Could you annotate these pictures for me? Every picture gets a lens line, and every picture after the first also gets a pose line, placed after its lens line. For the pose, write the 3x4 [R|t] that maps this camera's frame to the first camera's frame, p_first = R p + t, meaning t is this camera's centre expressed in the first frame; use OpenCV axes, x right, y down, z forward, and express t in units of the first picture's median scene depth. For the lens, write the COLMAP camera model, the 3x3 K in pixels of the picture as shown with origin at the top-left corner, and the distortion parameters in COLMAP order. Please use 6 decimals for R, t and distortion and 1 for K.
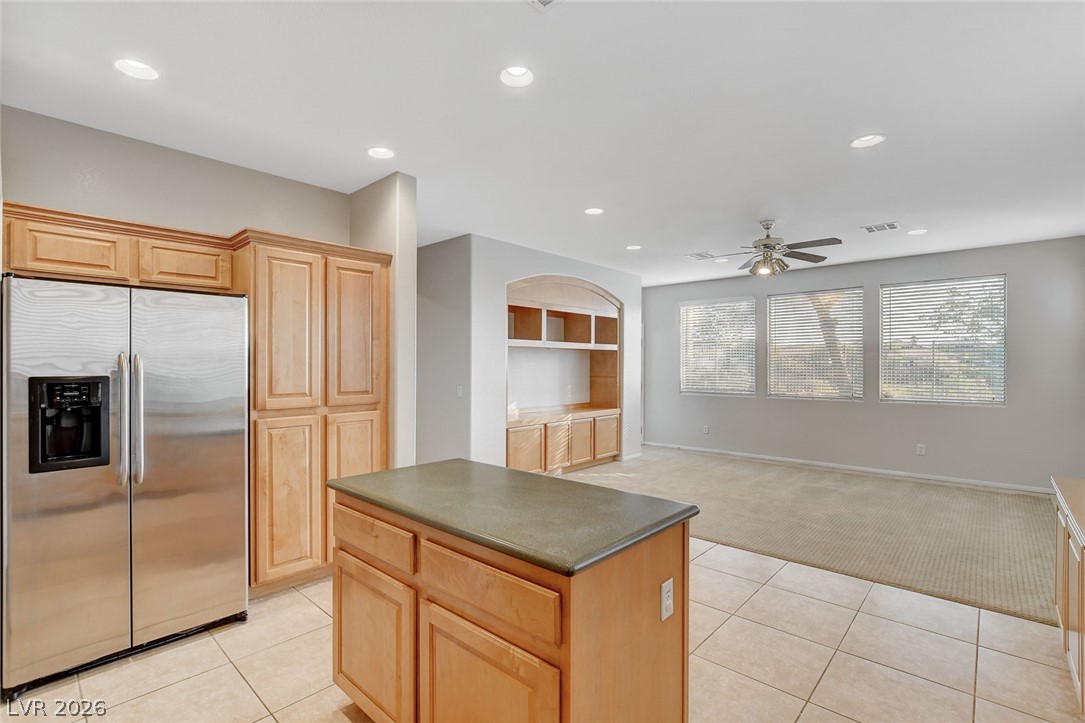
lens RADIAL K [[501.2, 0, 543.4], [0, 501.2, 361.1], [0, 0, 1]] dist [0.002173, -0.000899]
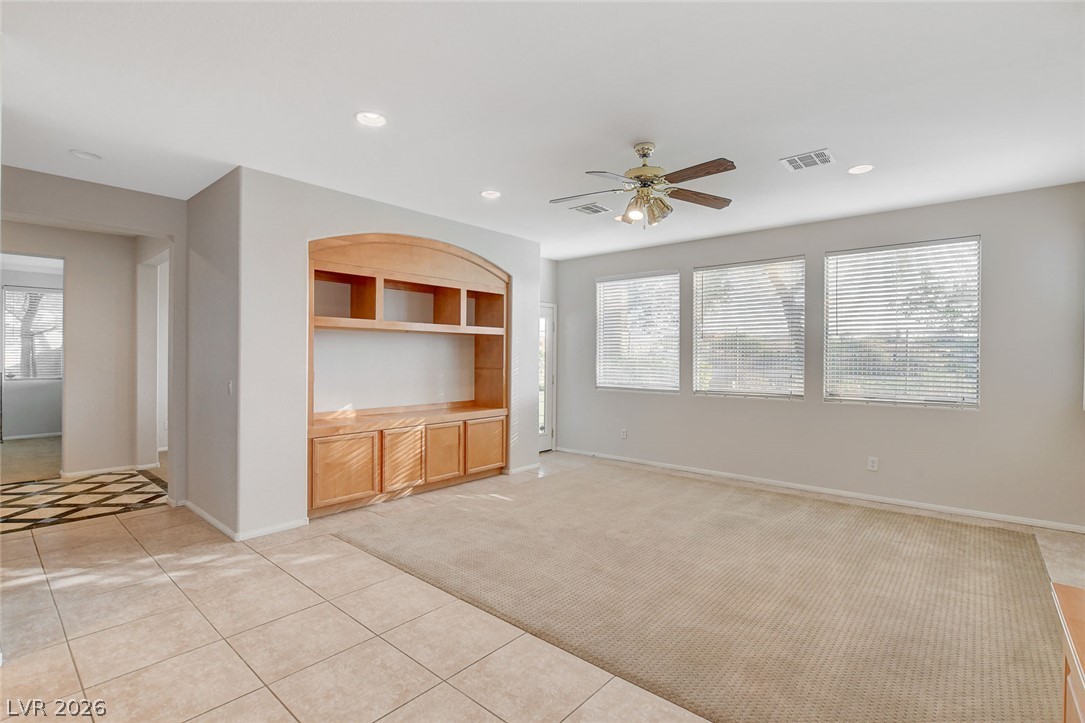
lens RADIAL K [[507.7, 0, 541.1], [0, 507.7, 354.0], [0, 0, 1]] dist [-0.010078, 0.000741]
pose [[0.999783, 0.004729, 0.020305, 0.204185], [-0.004792, 0.999984, 0.003043, 0.006315], [-0.020291, -0.003139, 0.999789, 0.210555]]
